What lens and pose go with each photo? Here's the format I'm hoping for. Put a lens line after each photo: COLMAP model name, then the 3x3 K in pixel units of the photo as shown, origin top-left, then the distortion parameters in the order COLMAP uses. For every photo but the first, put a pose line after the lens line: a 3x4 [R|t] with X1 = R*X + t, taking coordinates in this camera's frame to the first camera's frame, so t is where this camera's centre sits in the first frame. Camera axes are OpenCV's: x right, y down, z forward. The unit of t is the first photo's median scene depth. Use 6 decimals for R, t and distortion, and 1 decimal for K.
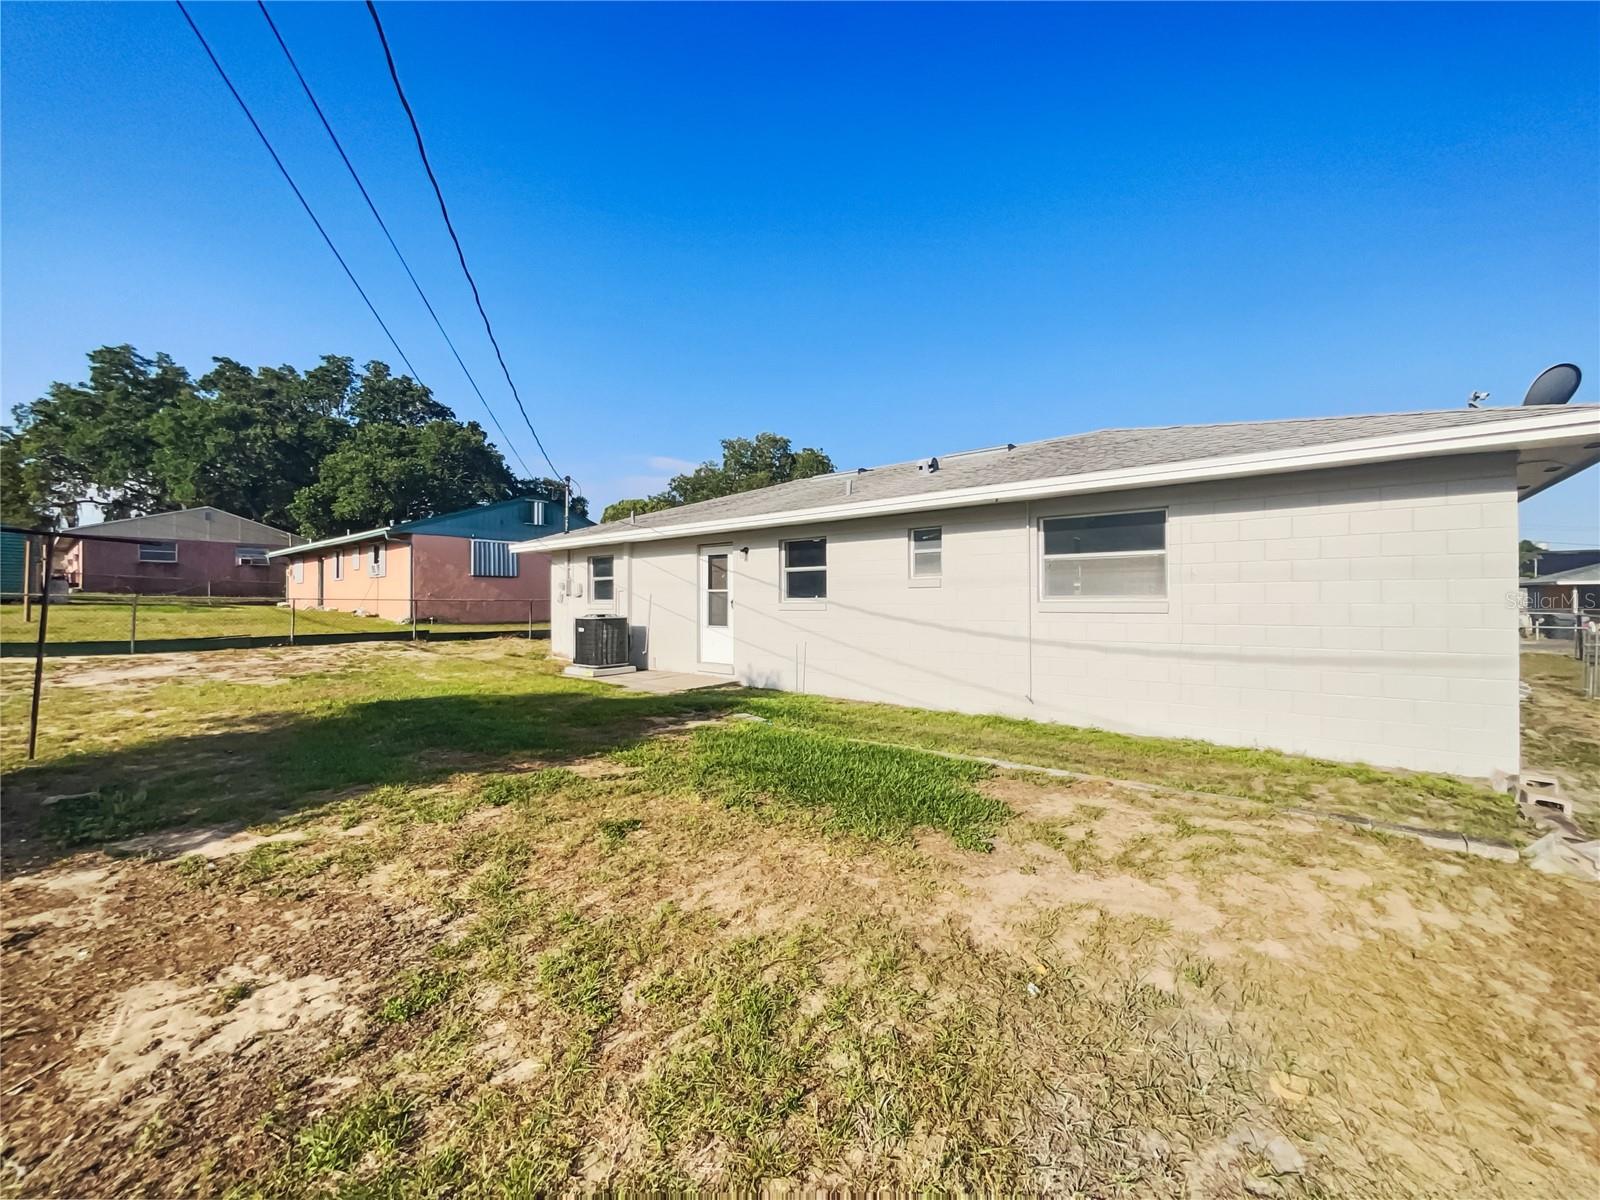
lens RADIAL K [[659.5, 0, 797.4], [0, 659.5, 594.3], [0, 0, 1]] dist [0.003689, 0.000199]
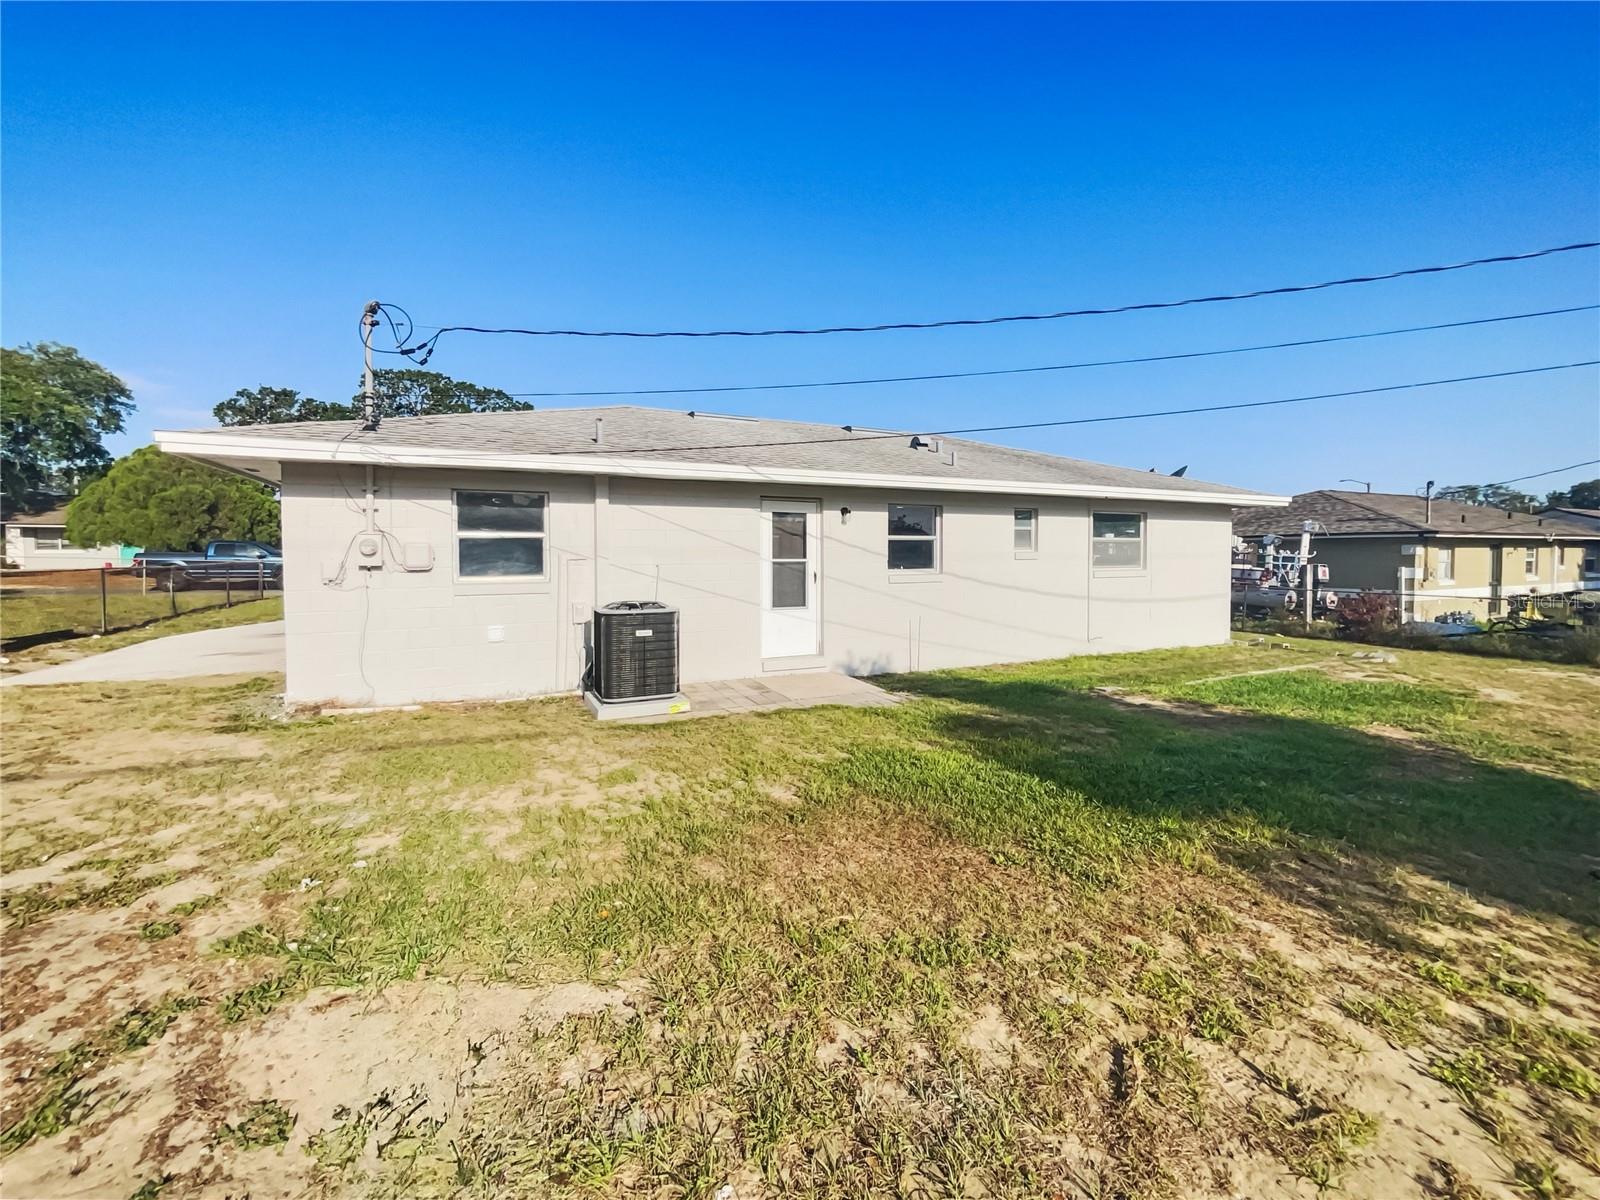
lens RADIAL K [[659.5, 0, 797.4], [0, 659.5, 594.3], [0, 0, 1]] dist [0.003689, 0.000199]
pose [[0.420215, -0.027568, 0.907006, -0.864569], [0.007014, 0.999607, 0.027133, 0.013973], [-0.907398, -0.005039, 0.420243, 0.730026]]
